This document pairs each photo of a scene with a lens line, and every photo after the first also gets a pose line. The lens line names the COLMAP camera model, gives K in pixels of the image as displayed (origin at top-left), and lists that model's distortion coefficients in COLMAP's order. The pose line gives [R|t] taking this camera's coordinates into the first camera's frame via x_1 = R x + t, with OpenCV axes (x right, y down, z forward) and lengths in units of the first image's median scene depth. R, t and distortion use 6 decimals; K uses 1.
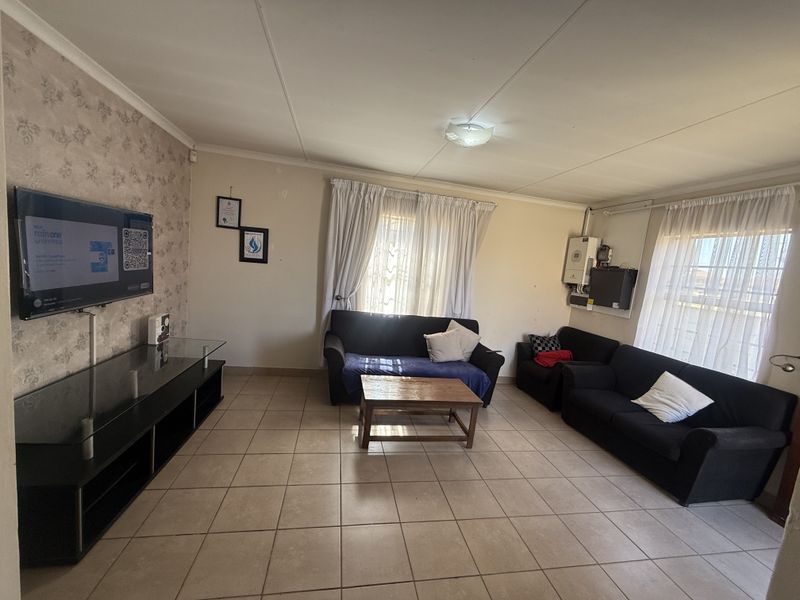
lens RADIAL K [[319.1, 0, 397.1], [0, 319.1, 299.8], [0, 0, 1]] dist [0.000036, -0.000041]
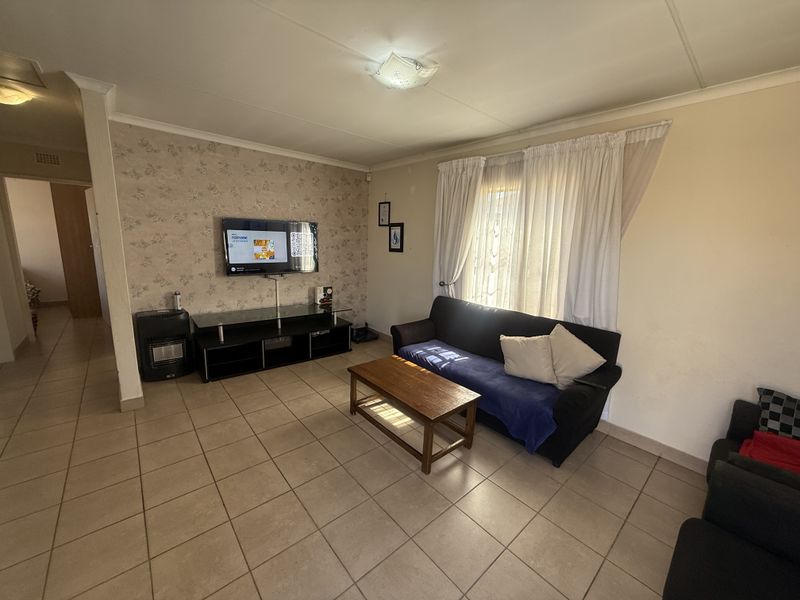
lens RADIAL K [[319.1, 0, 397.1], [0, 319.1, 299.8], [0, 0, 1]] dist [0.000036, -0.000041]
pose [[0.506770, 0.079102, -0.858445, 0.624938], [-0.086554, 0.995418, 0.040628, 0.015349], [0.857726, 0.053713, 0.511294, 0.396260]]
